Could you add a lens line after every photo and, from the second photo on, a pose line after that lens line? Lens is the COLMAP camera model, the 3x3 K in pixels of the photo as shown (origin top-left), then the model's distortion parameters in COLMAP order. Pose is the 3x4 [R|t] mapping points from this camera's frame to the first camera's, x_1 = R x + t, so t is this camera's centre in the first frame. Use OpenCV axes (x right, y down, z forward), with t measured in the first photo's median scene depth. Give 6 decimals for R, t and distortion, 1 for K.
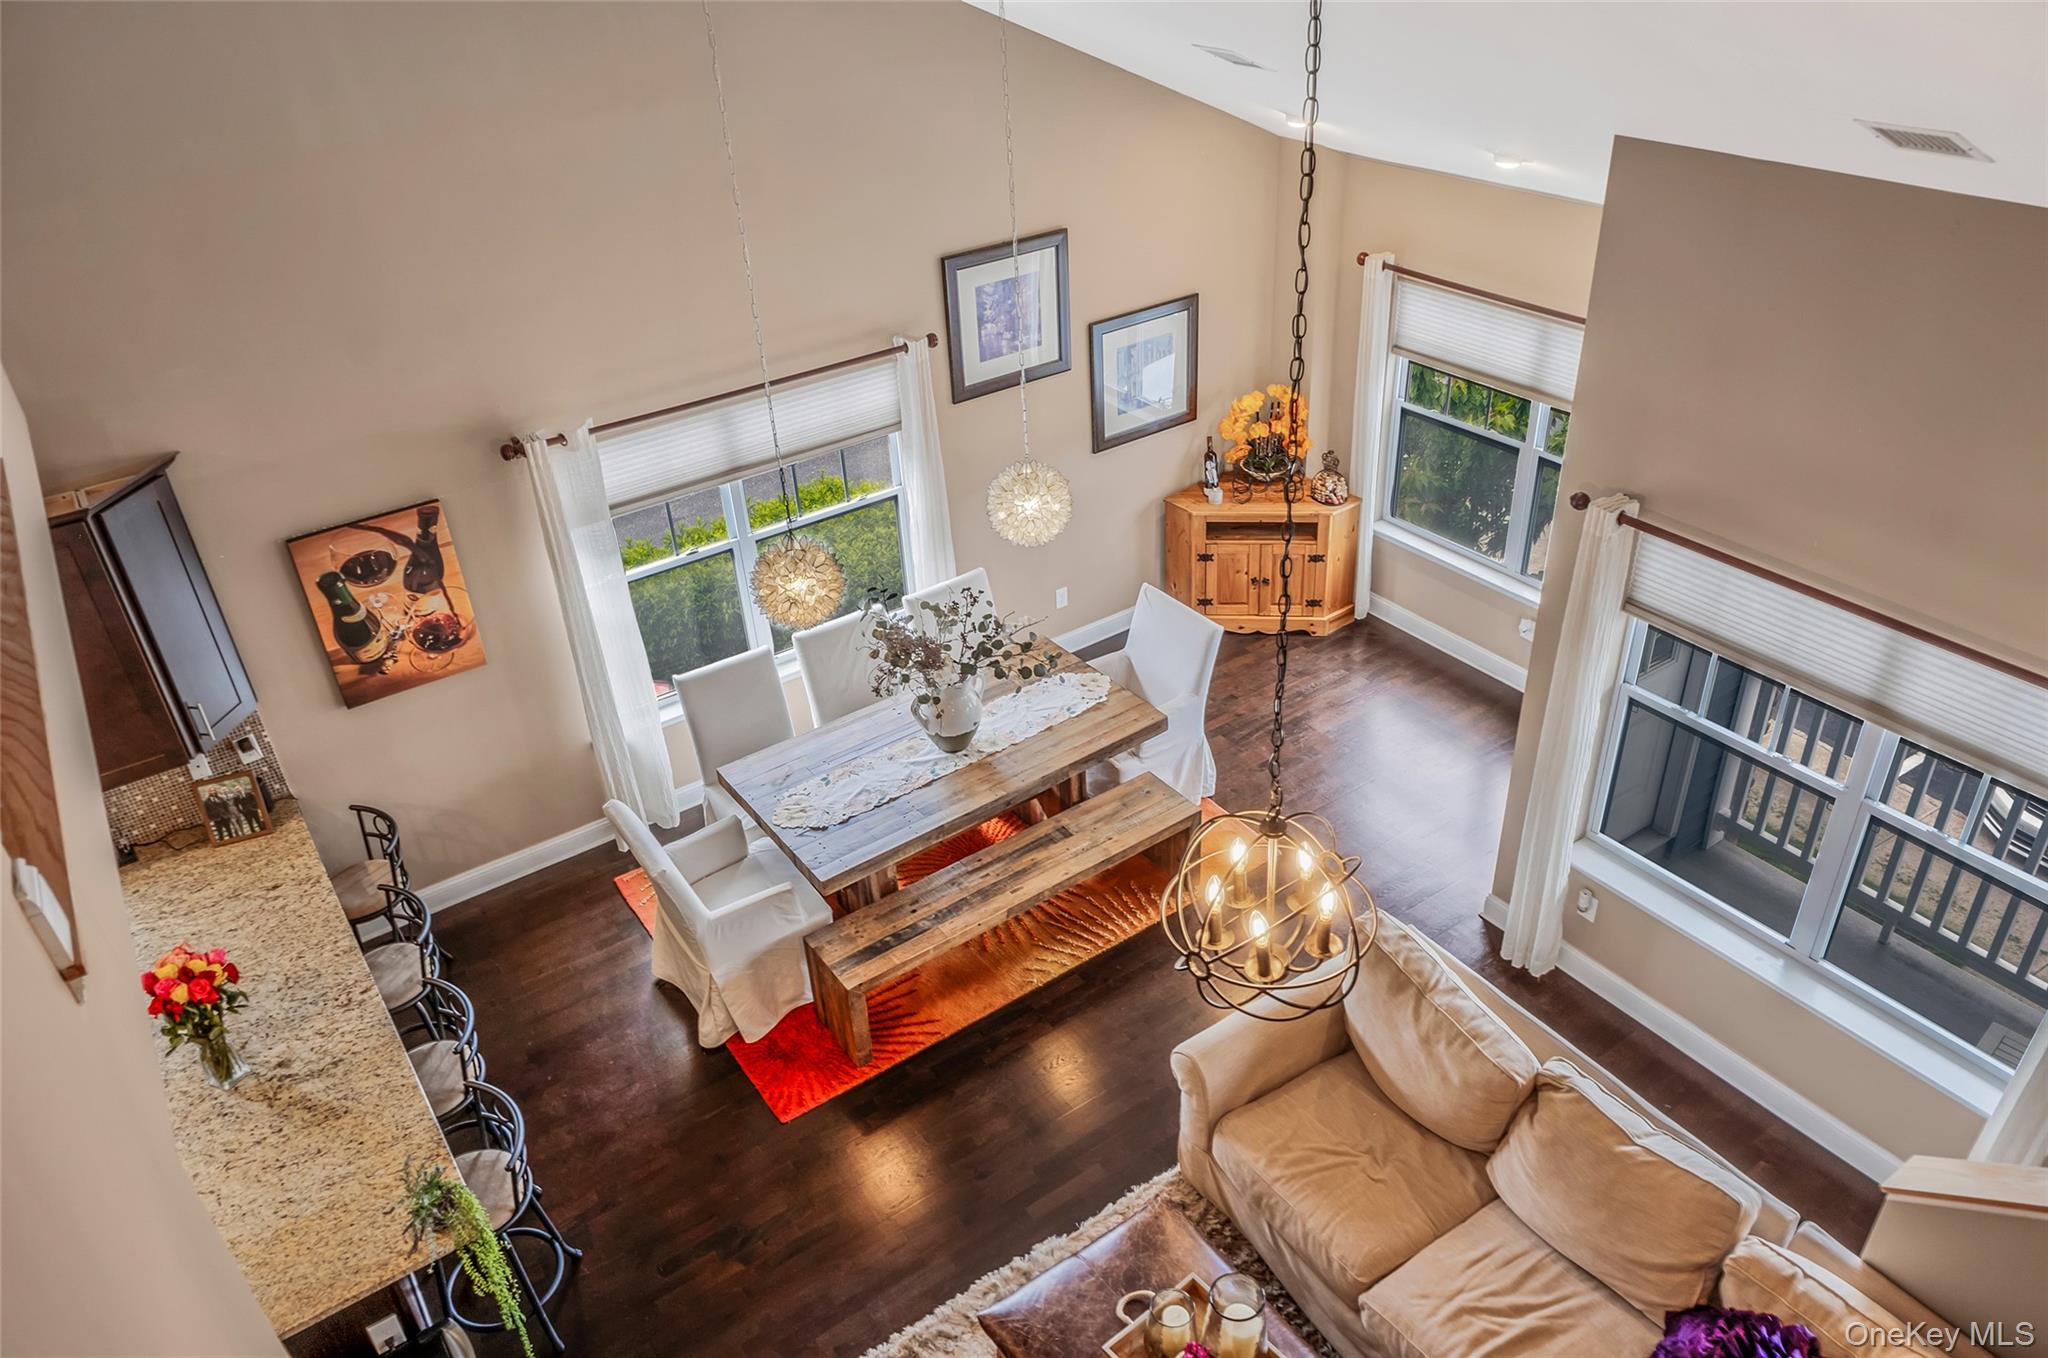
lens RADIAL K [[1410.3, 0, 1024.0], [0, 1410.3, 679.0], [0, 0, 1]] dist [0.005646, 0.001177]
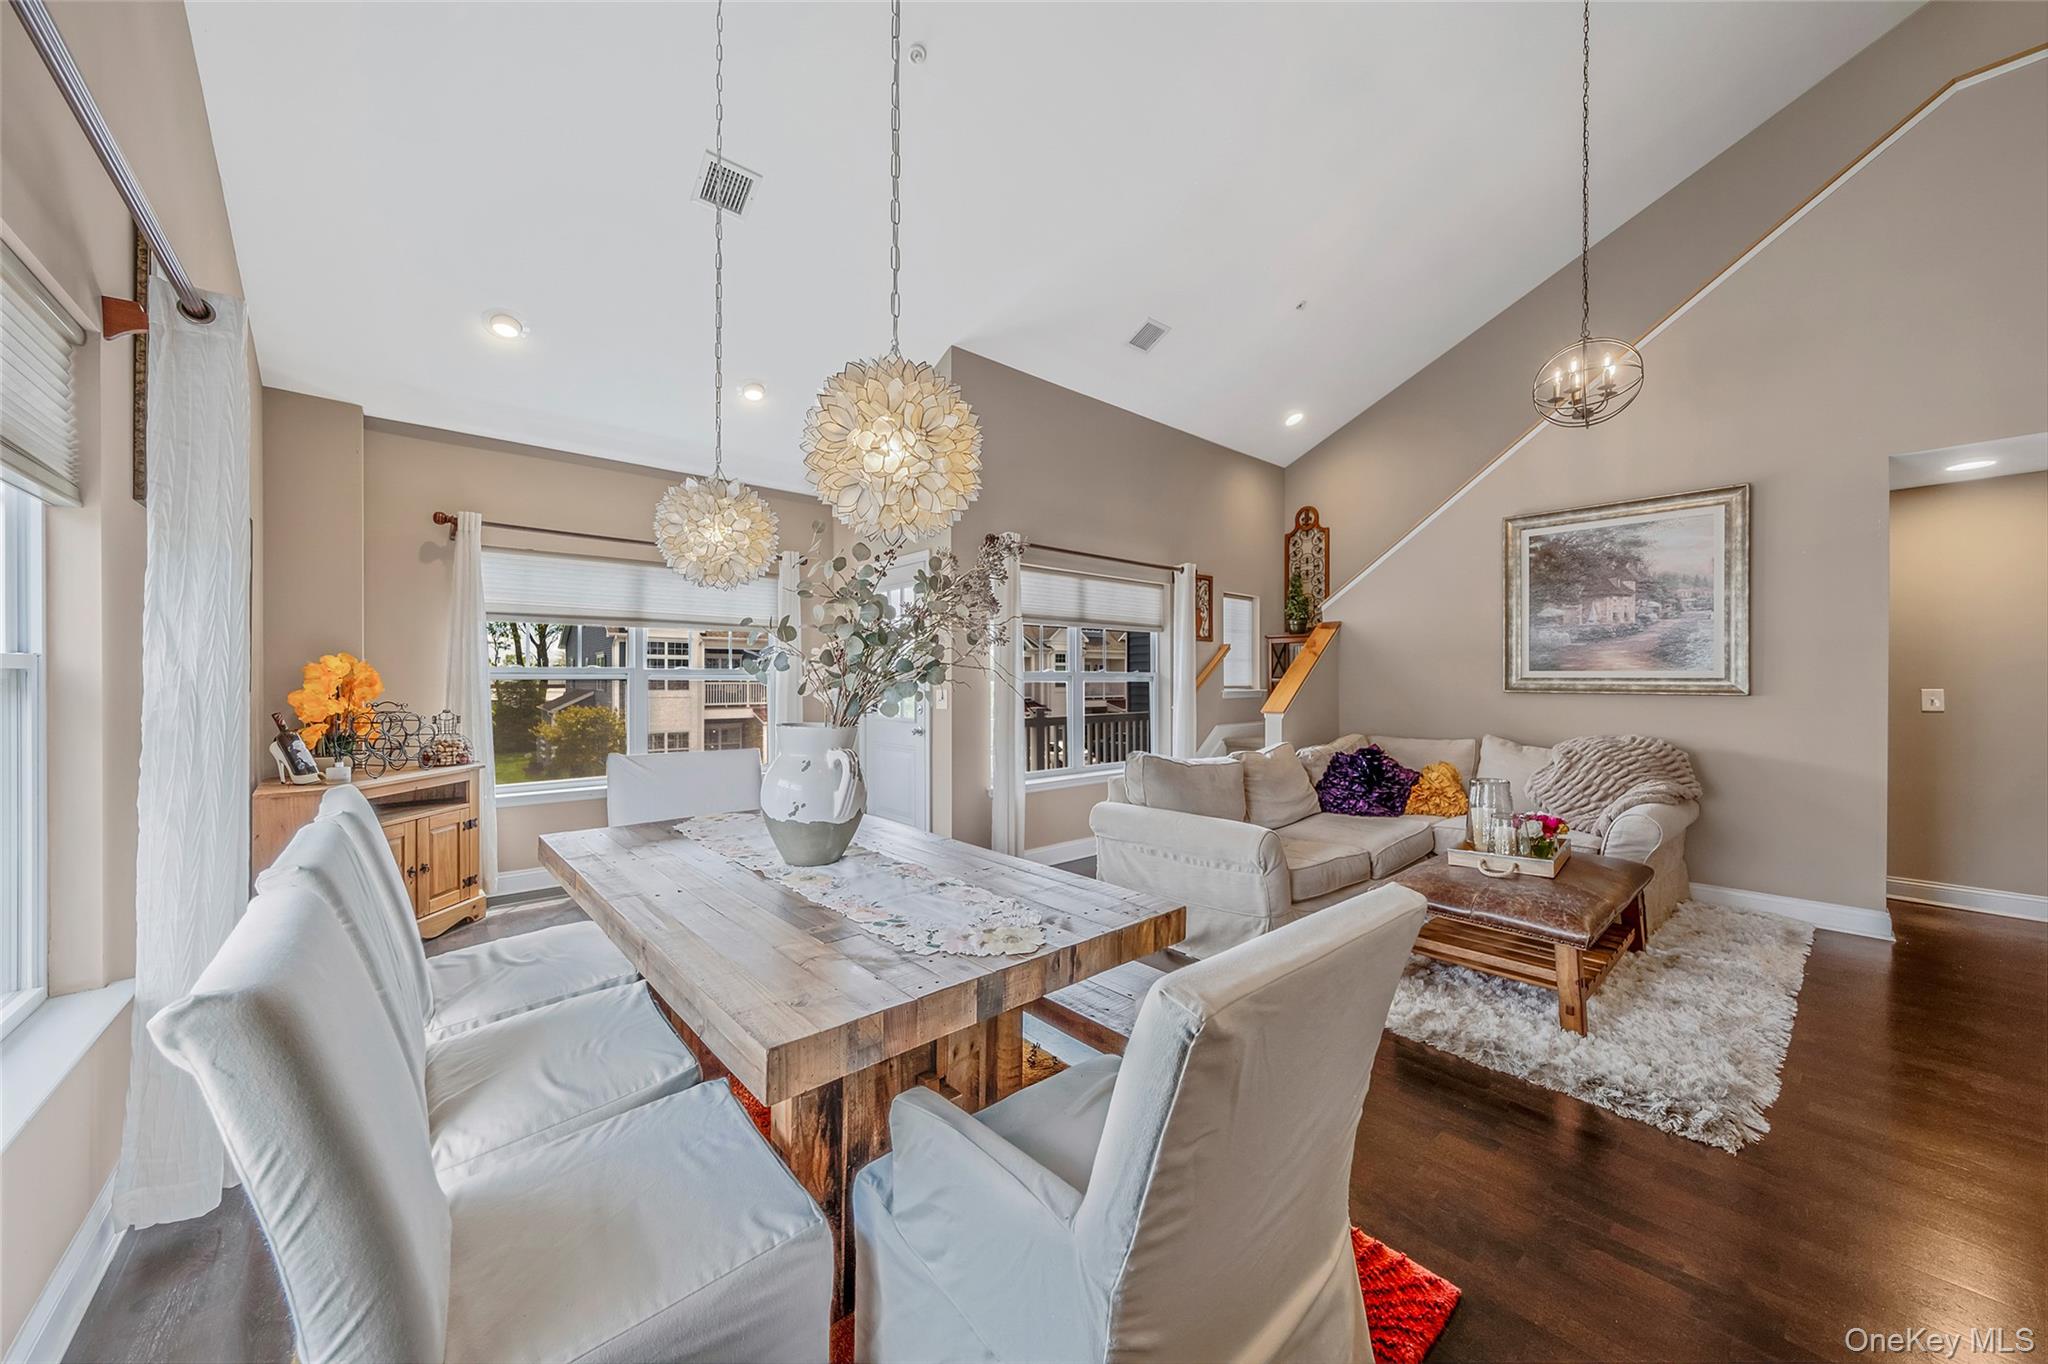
lens RADIAL K [[717.3, 0, 1024.0], [0, 717.3, 682.0], [0, 0, 1]] dist [0.000089, 0.000219]
pose [[-0.113724, 0.047791, 0.992362, -0.400763], [0.531976, 0.846518, 0.020197, 0.023435], [-0.839088, 0.530210, -0.121693, 0.966948]]
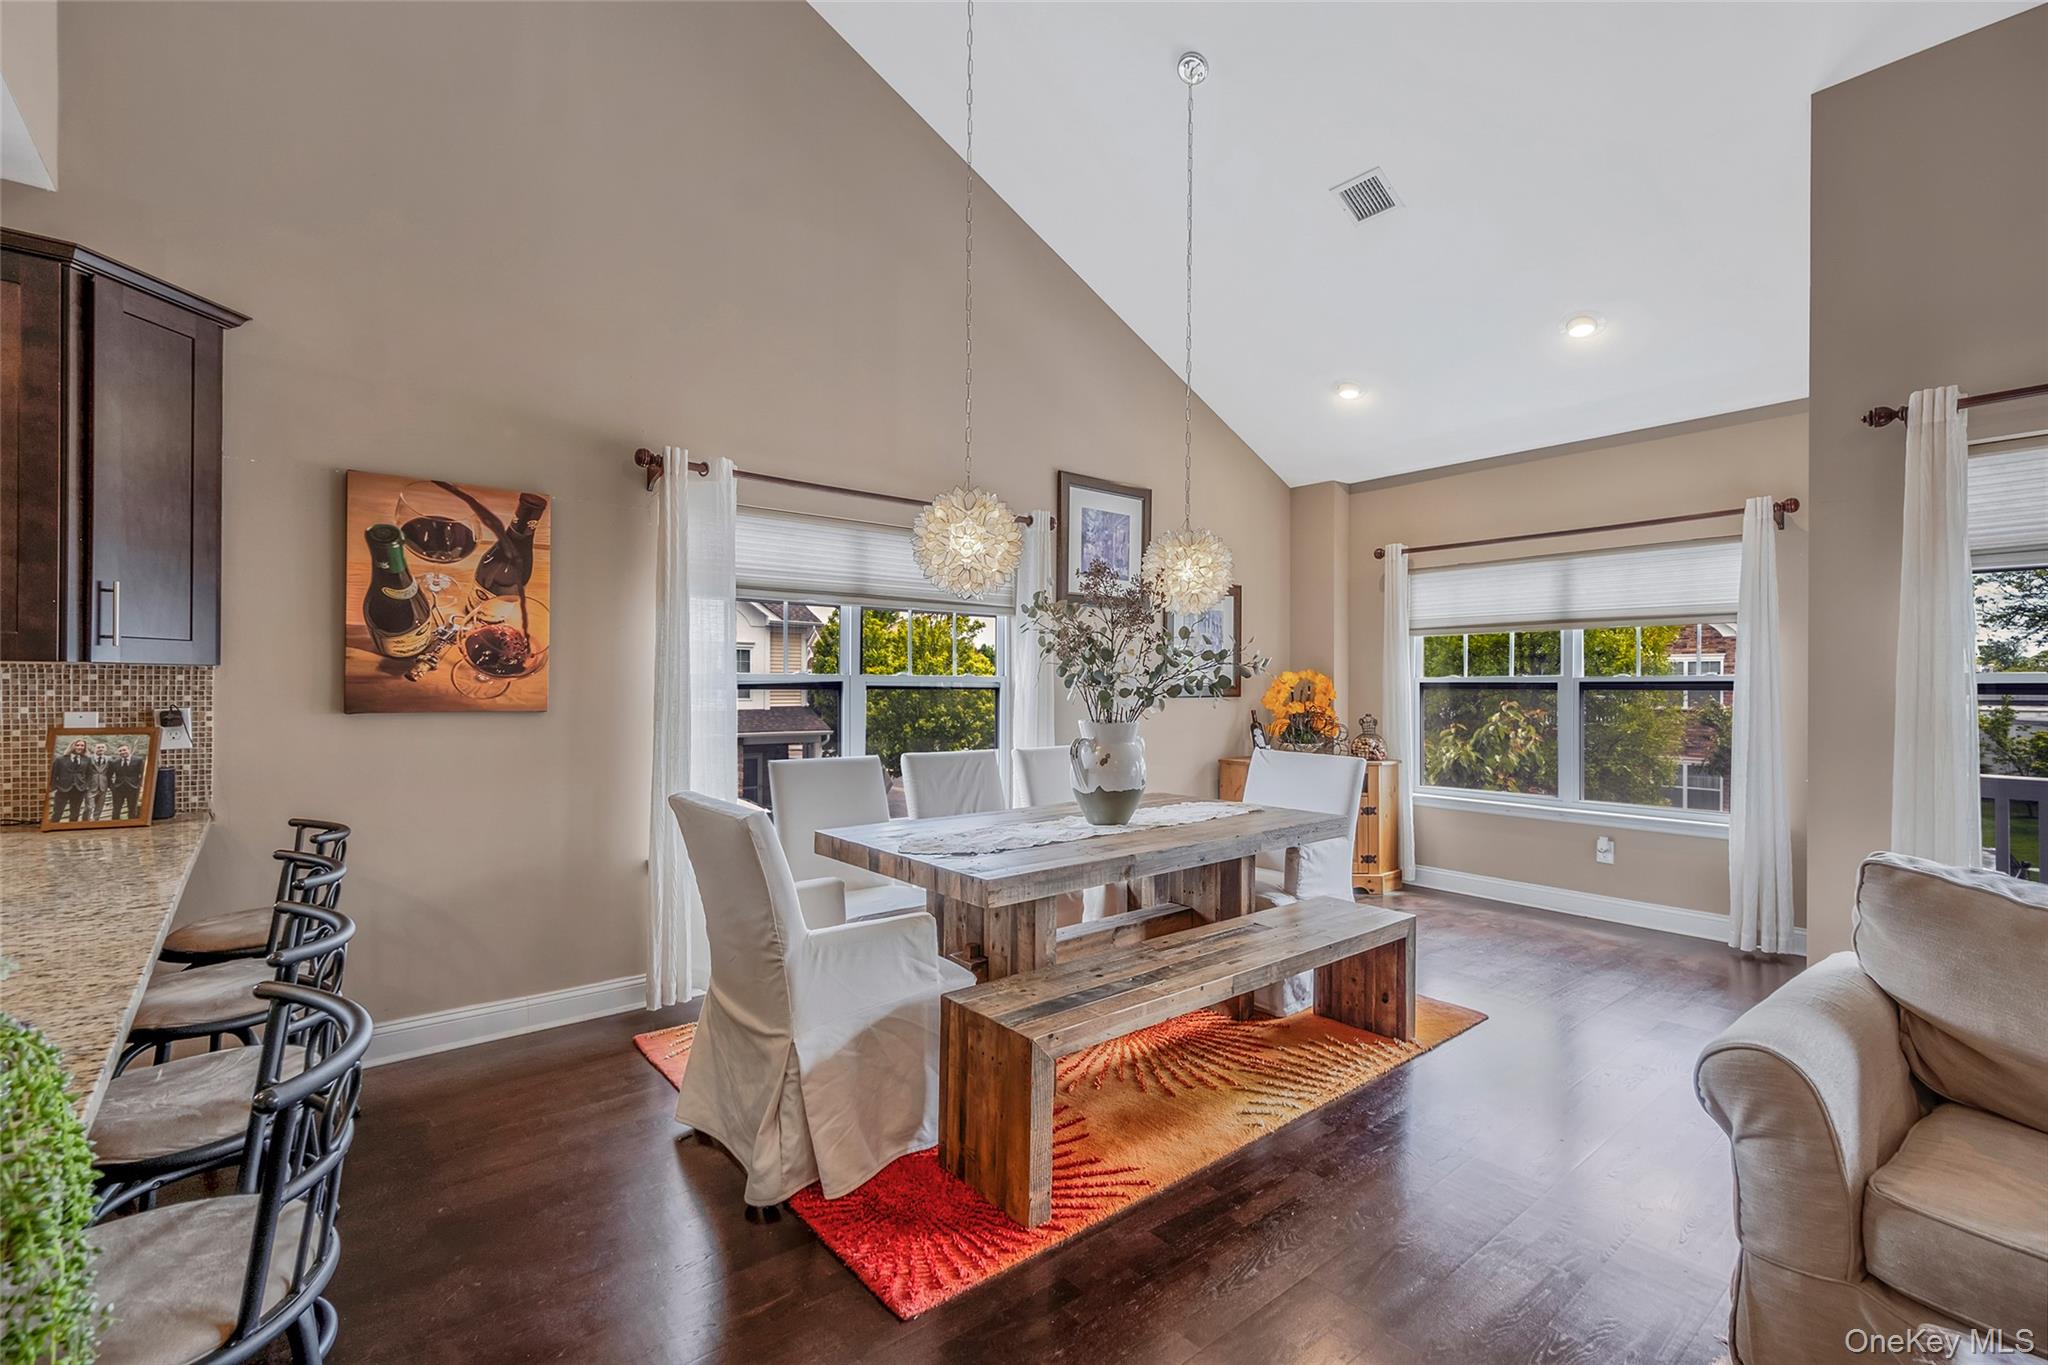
lens RADIAL K [[895.4, 0, 1028.1], [0, 895.4, 683.9], [0, 0, 1]] dist [0.003181, -0.000140]
pose [[0.994661, 0.057922, 0.085405, -0.153934], [-0.003329, 0.845195, -0.534447, 0.269902], [-0.103140, 0.531310, 0.840876, 0.549761]]
